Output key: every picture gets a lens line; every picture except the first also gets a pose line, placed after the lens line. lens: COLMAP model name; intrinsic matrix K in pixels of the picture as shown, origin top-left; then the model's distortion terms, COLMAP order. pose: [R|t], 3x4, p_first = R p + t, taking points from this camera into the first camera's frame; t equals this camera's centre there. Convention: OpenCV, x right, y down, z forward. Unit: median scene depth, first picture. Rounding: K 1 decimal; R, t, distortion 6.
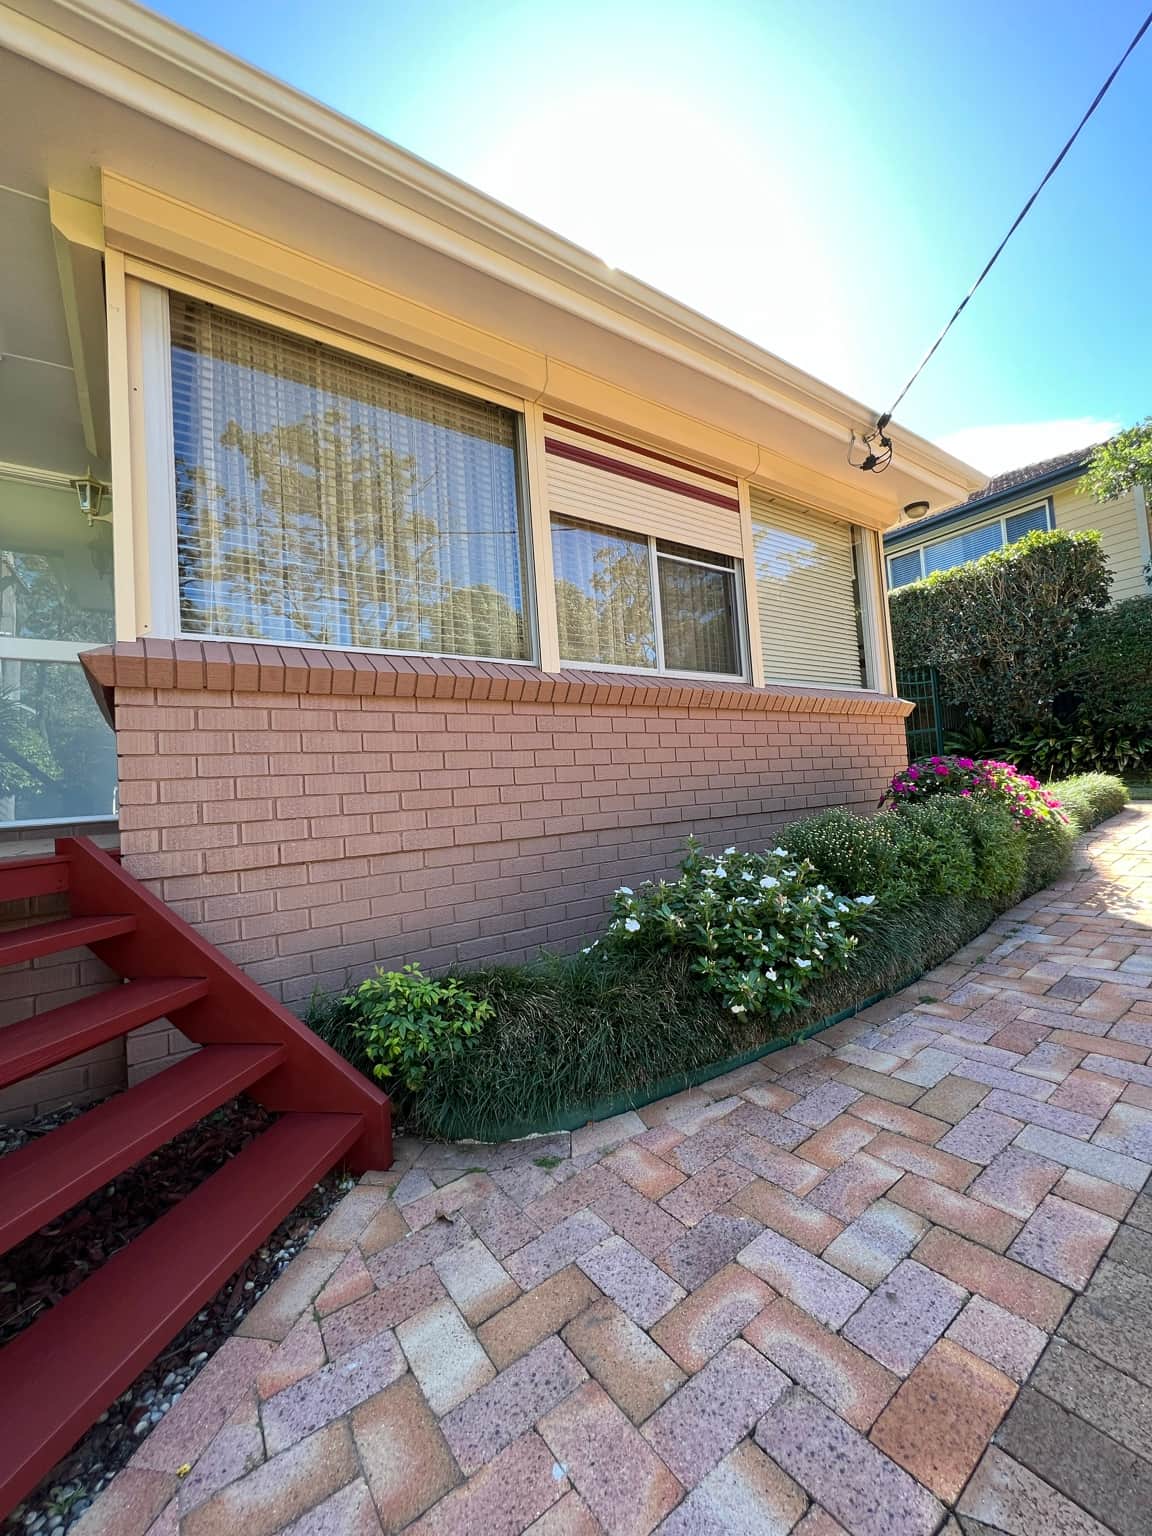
lens RADIAL K [[615.7, 0, 580.1], [0, 615.7, 767.7], [0, 0, 1]] dist [0.000593, 0.000104]
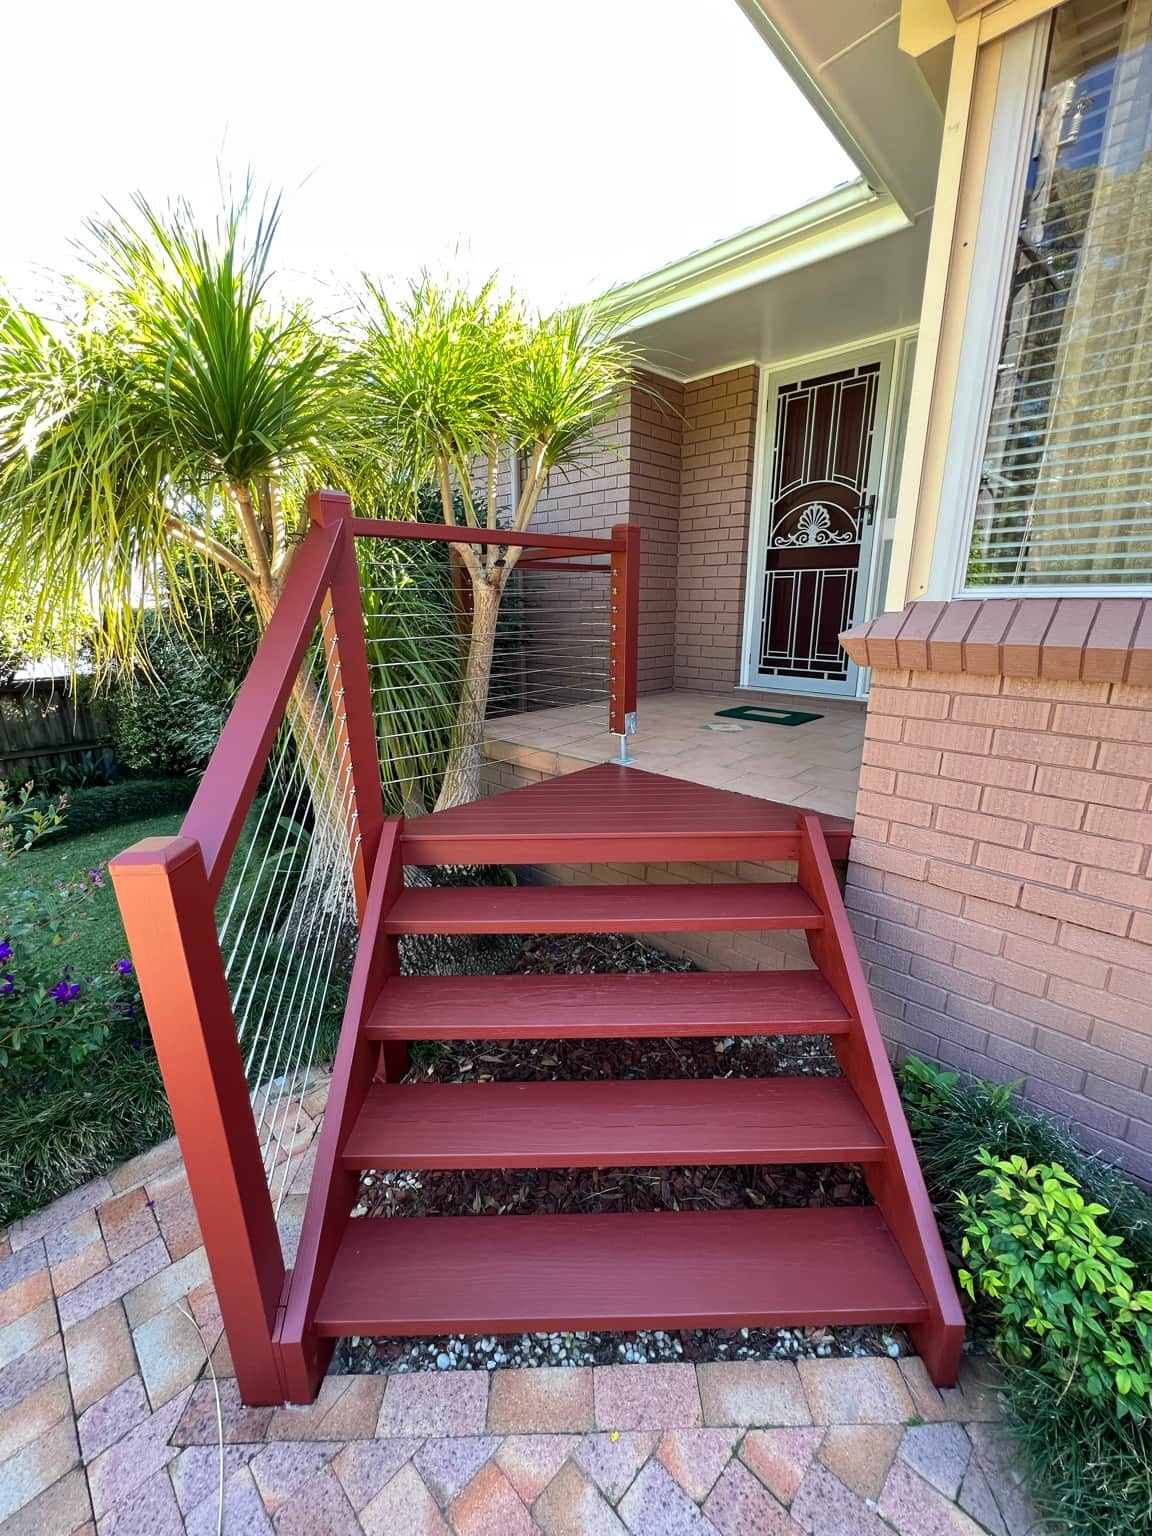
lens RADIAL K [[615.7, 0, 580.1], [0, 615.7, 767.7], [0, 0, 1]] dist [0.000593, 0.000104]
pose [[0.188818, 0.320836, -0.928123, 0.063043], [0.039925, 0.941834, 0.333698, -0.296428], [0.981200, -0.100064, 0.165025, 0.383551]]
